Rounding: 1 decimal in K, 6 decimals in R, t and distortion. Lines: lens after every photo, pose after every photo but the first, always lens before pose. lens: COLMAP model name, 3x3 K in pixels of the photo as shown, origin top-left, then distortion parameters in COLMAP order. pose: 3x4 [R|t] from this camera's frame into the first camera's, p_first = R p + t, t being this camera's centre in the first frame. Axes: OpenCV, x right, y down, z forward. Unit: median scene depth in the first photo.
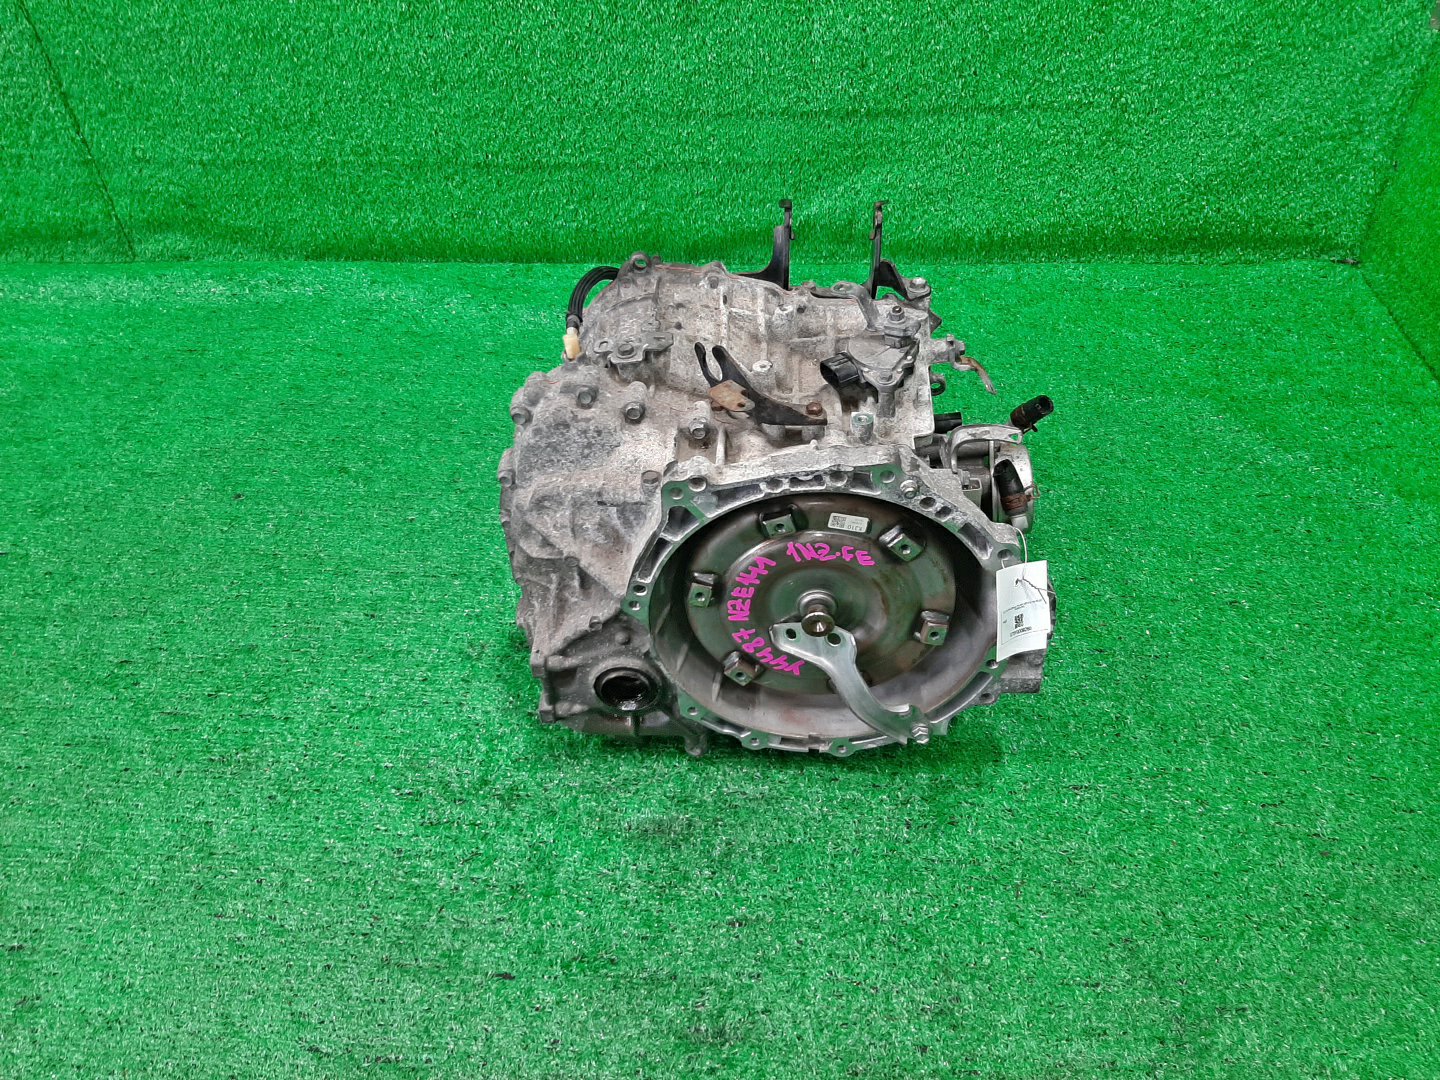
lens RADIAL K [[1080.7, 0, 729.0], [0, 1080.7, 553.7], [0, 0, 1]] dist [0.050844, -0.087395]
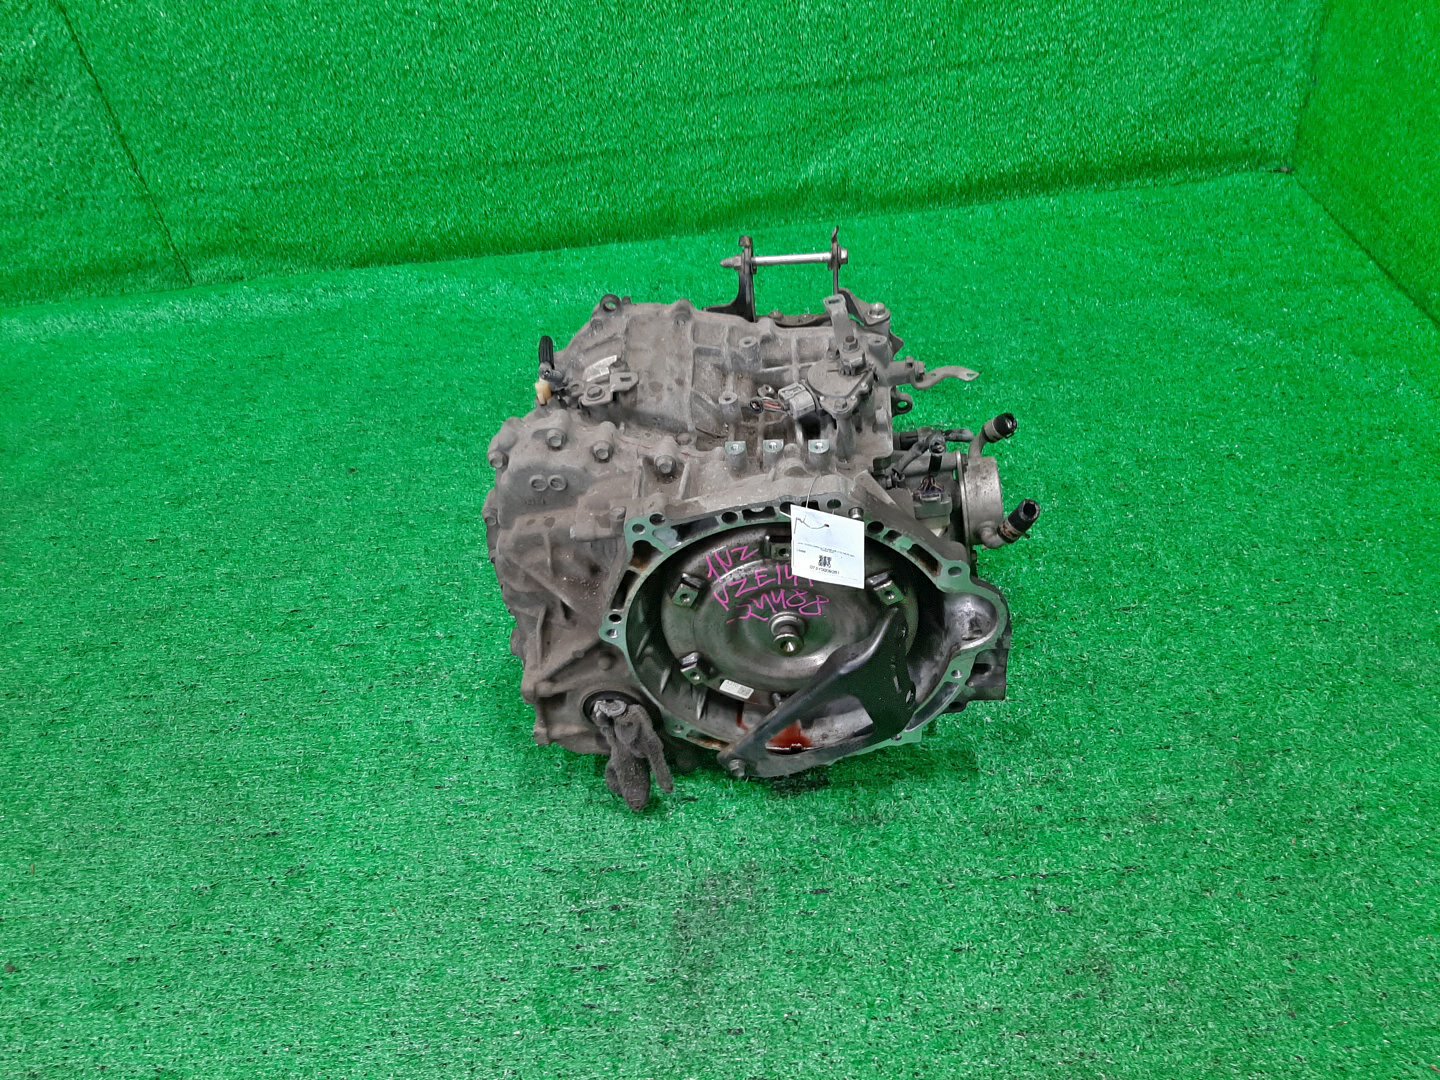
lens RADIAL K [[1080.7, 0, 750.3], [0, 1080.7, 544.8], [0, 0, 1]] dist [0.050844, -0.087395]
pose [[0.991924, -0.119258, 0.043168, -0.088873], [0.119603, 0.992807, -0.005479, 0.068788], [-0.042204, 0.010598, 0.999053, -0.118619]]
